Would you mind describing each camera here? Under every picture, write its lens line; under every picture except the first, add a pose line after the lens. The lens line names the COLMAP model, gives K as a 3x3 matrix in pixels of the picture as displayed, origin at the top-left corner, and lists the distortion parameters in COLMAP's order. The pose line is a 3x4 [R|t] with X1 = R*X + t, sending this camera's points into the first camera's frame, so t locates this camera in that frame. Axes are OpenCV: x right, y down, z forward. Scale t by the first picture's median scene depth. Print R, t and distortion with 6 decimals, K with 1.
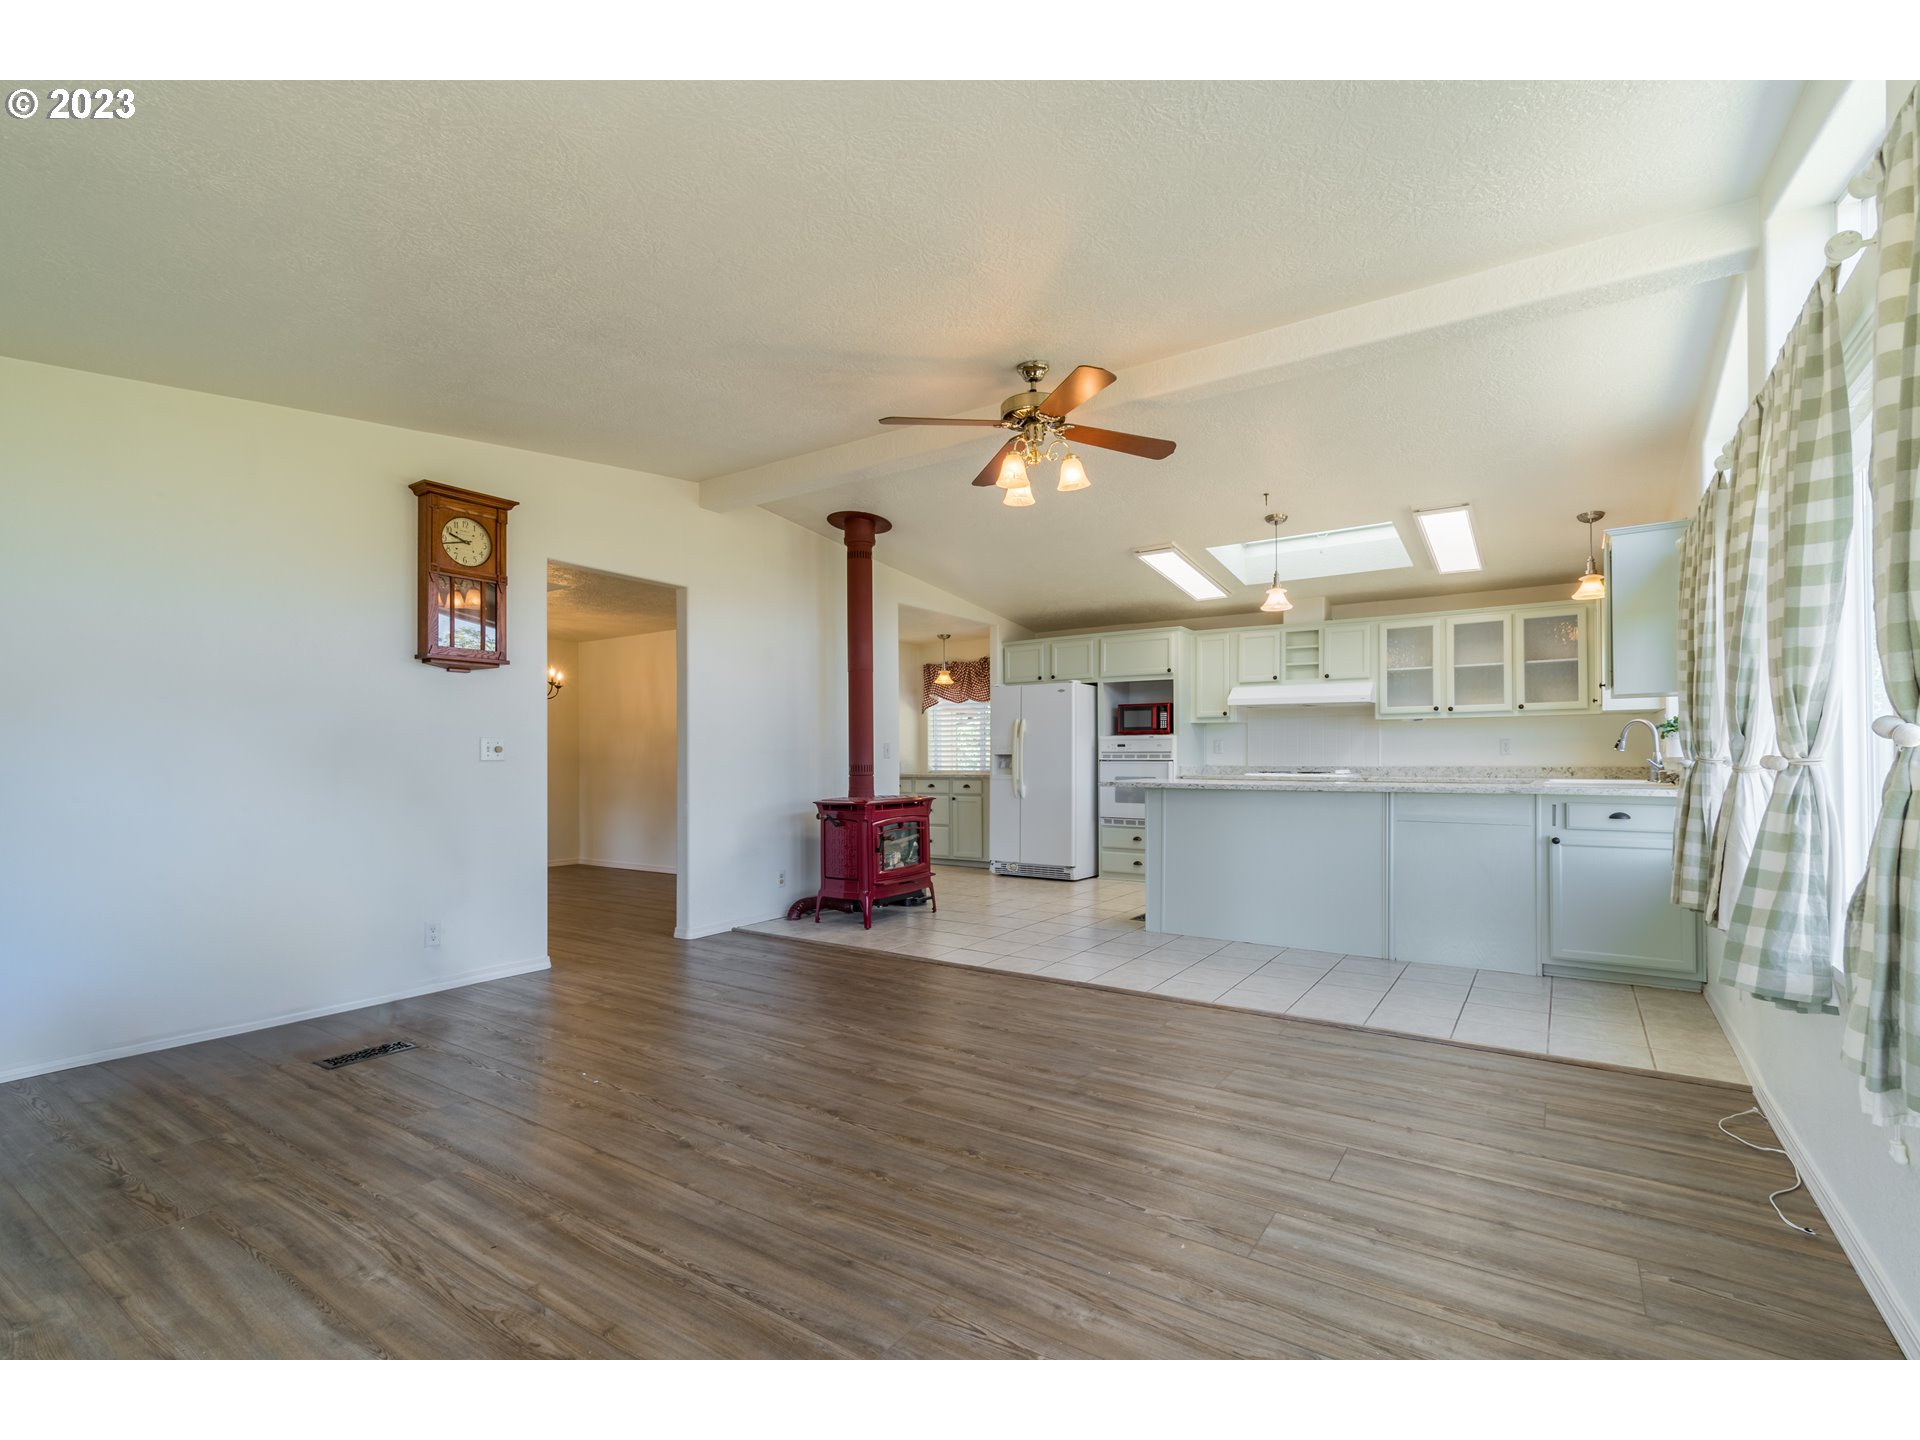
lens RADIAL K [[855.5, 0, 955.7], [0, 855.5, 763.9], [0, 0, 1]] dist [0.000962, -0.001507]
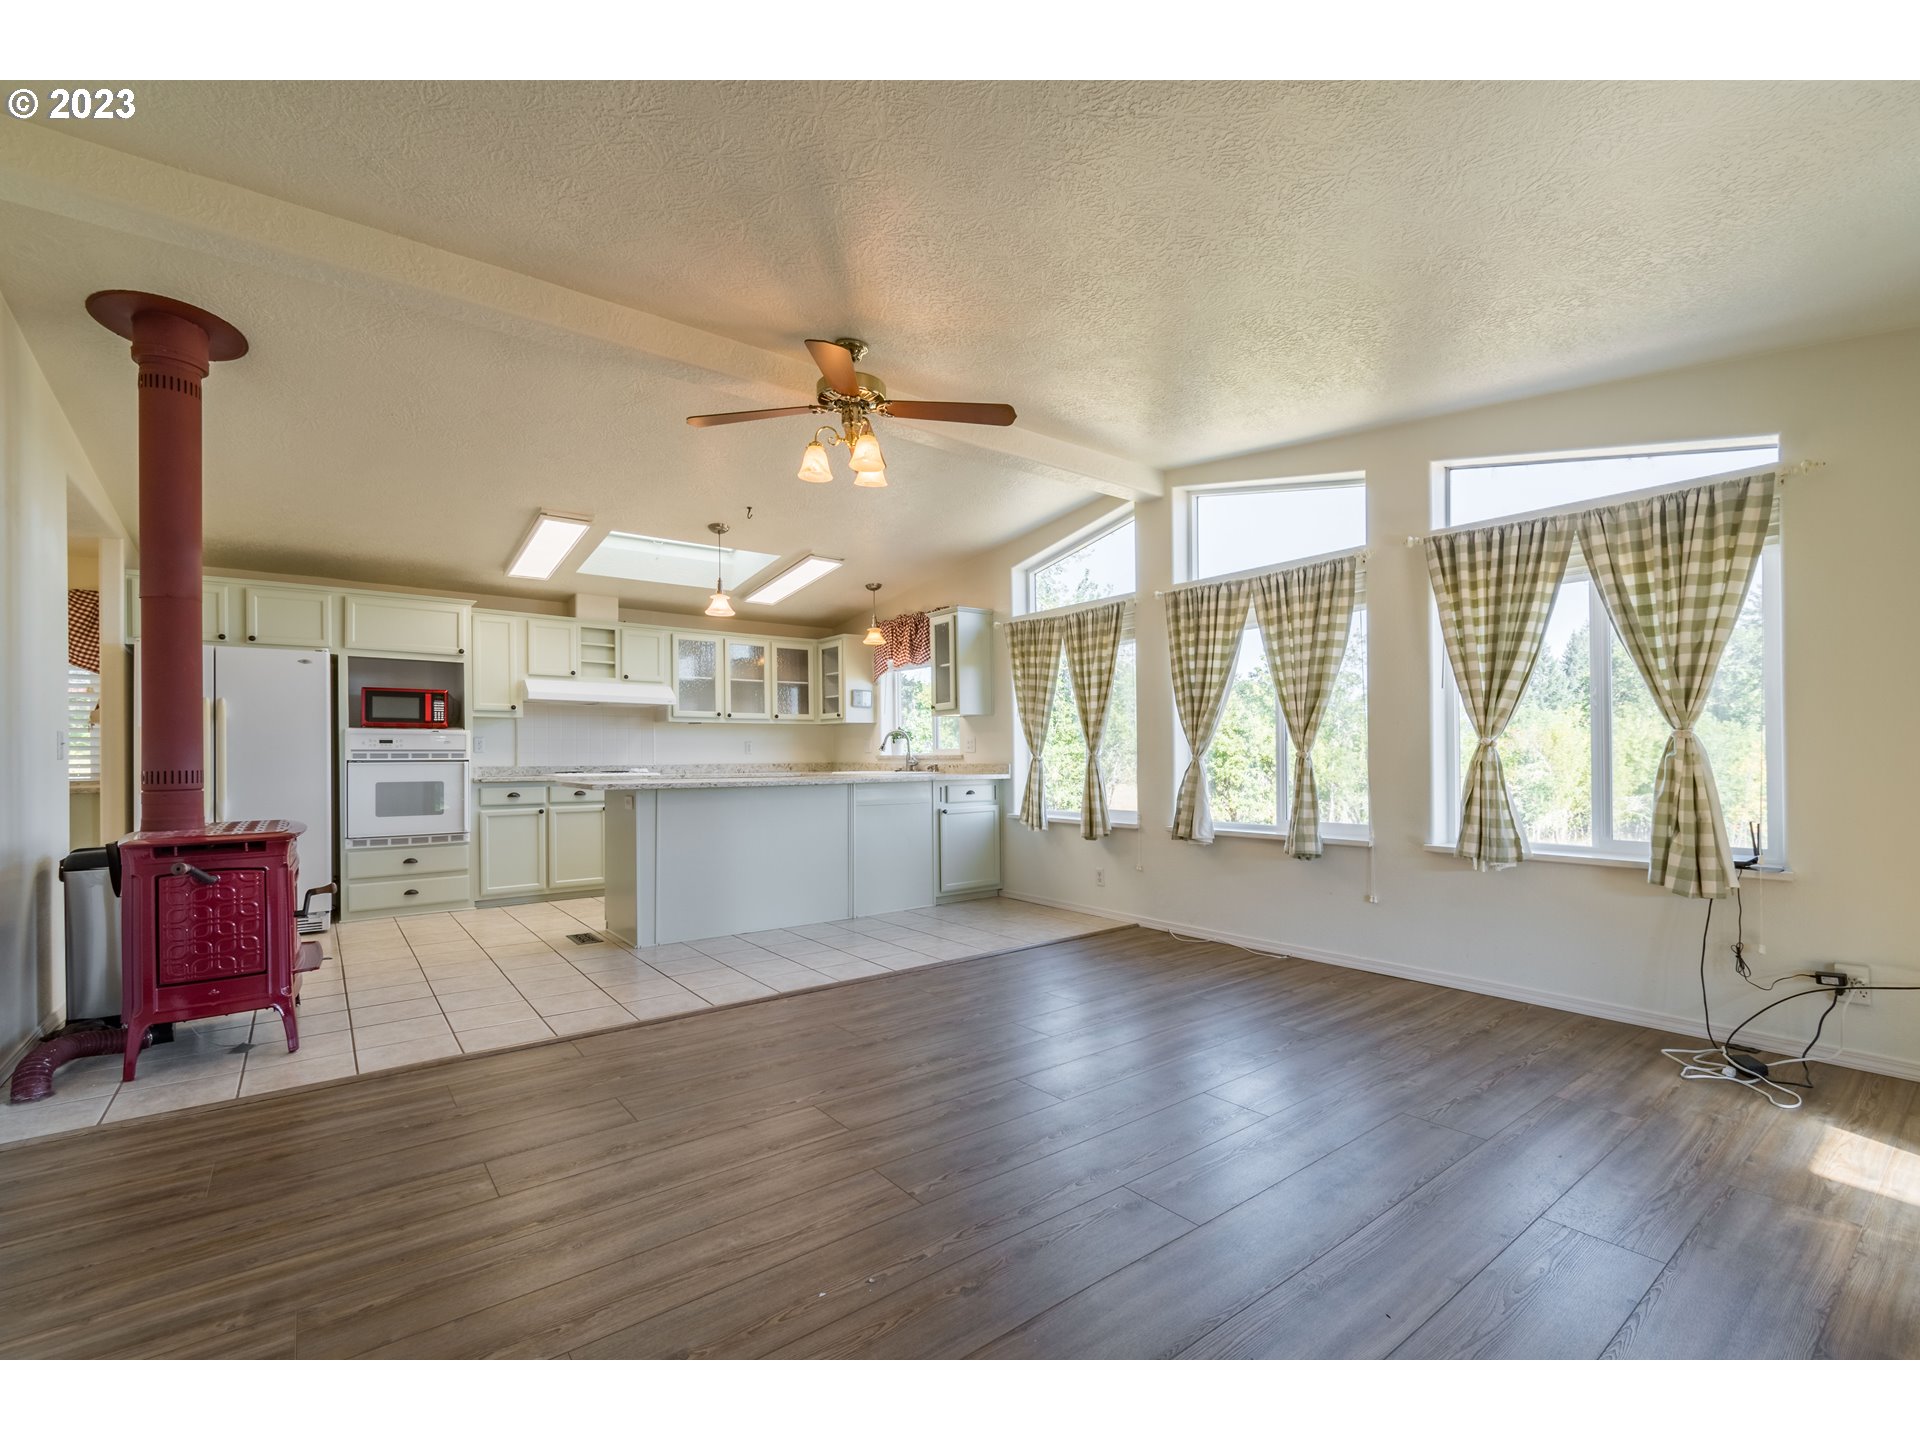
lens RADIAL K [[855.5, 0, 957.8], [0, 855.5, 749.2], [0, 0, 1]] dist [0.000962, -0.001507]
pose [[0.308580, 0.006923, 0.951173, -0.534931], [0.011555, 0.999872, -0.011026, -0.000636], [-0.951128, 0.014393, 0.308460, 0.403591]]
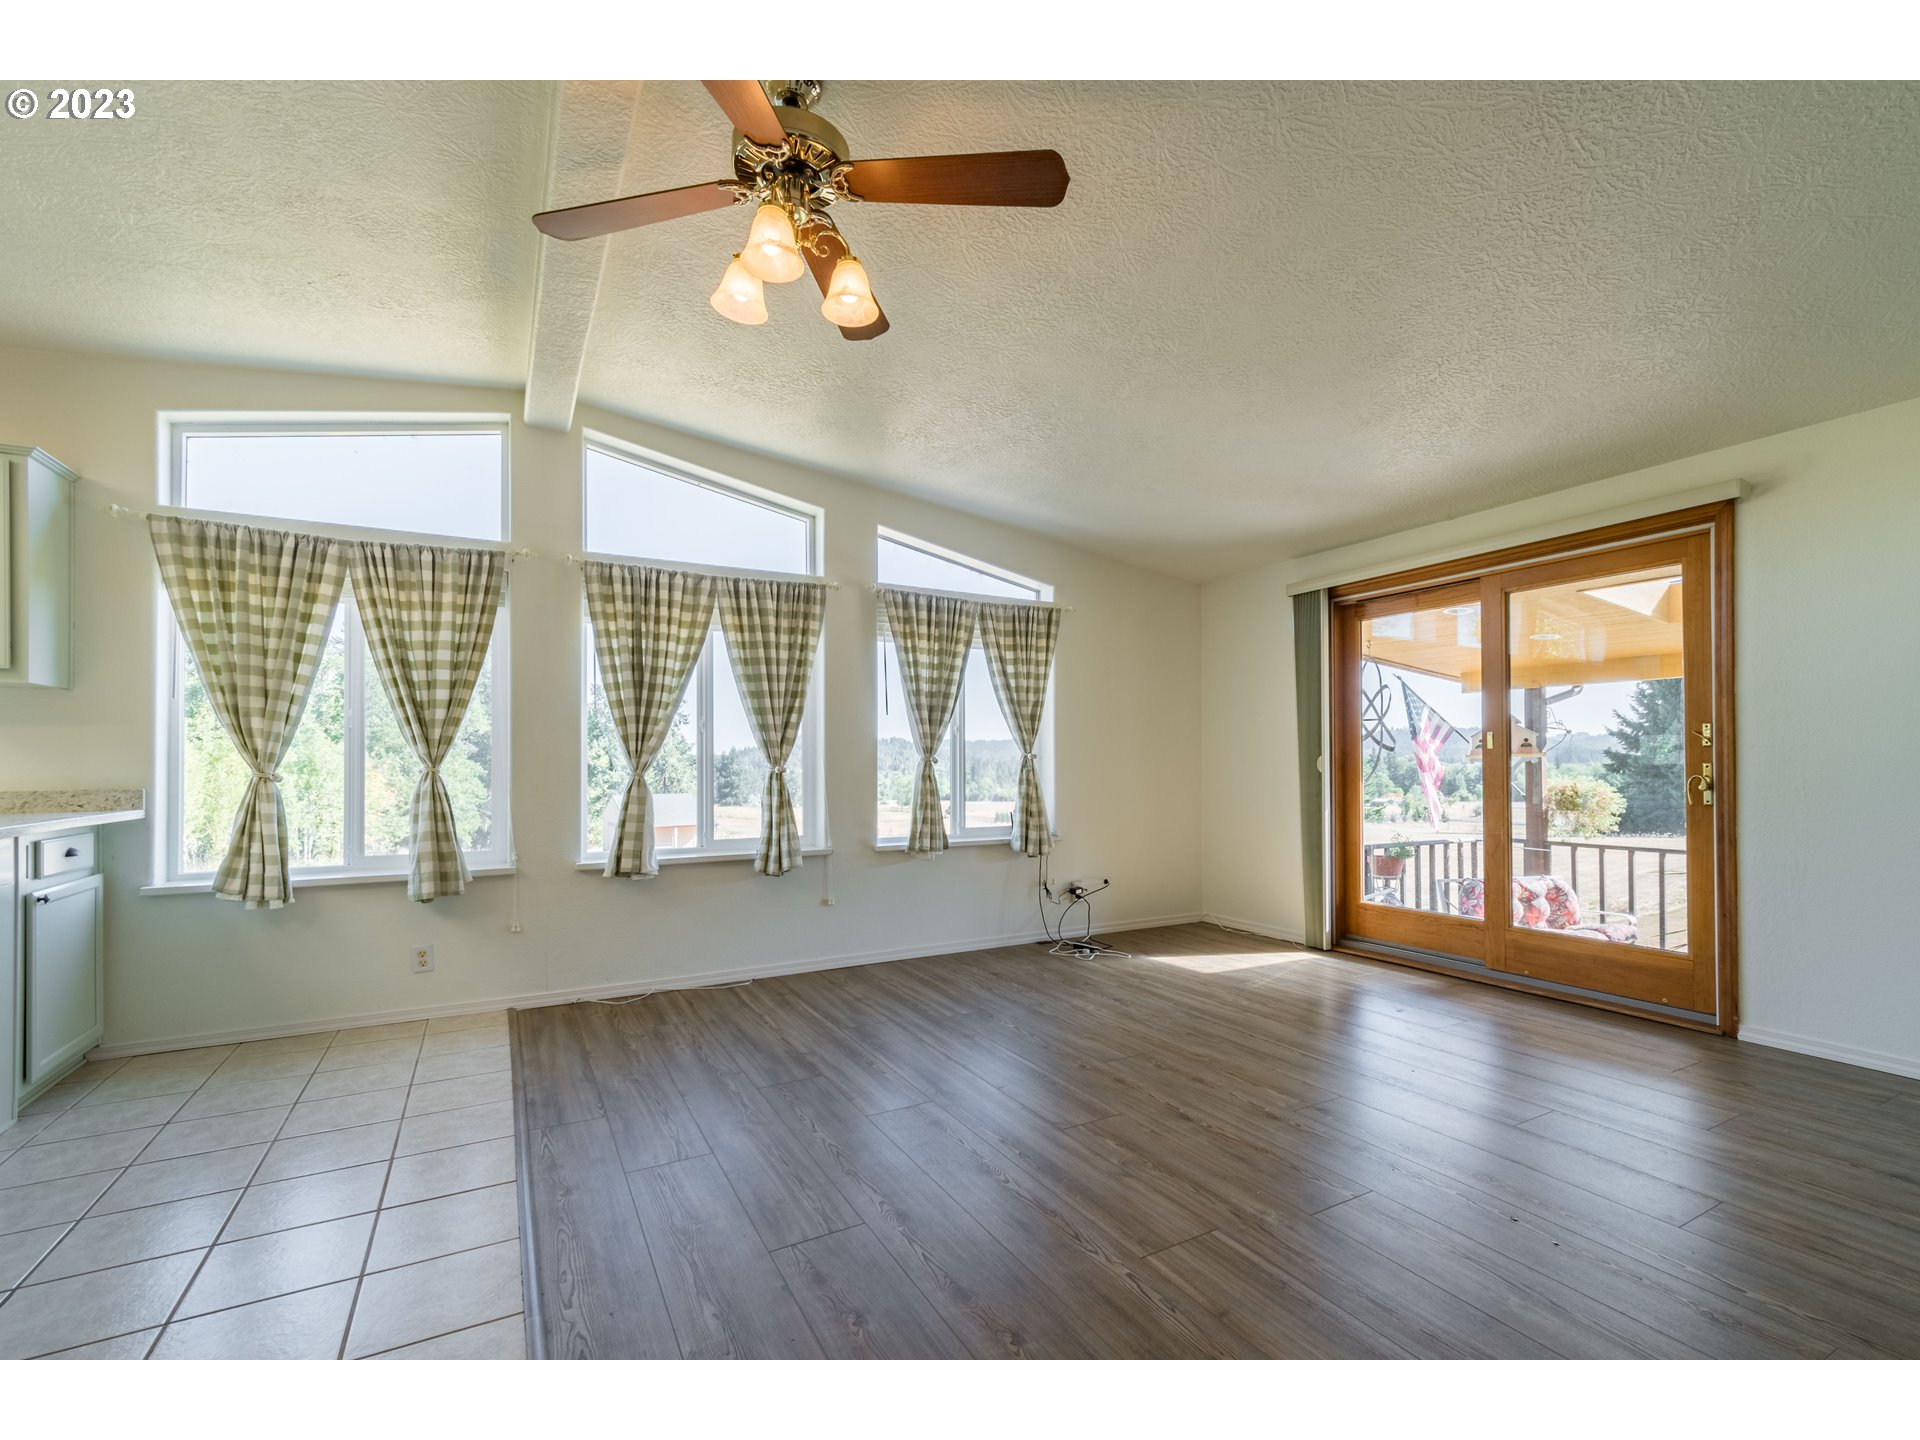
lens RADIAL K [[855.5, 0, 977.4], [0, 855.5, 754.3], [0, 0, 1]] dist [0.000962, -0.001507]
pose [[-0.901923, 0.015302, 0.431626, -0.178800], [0.011451, 0.999868, -0.011518, -0.003793], [-0.431746, -0.005446, -0.901979, 0.989935]]
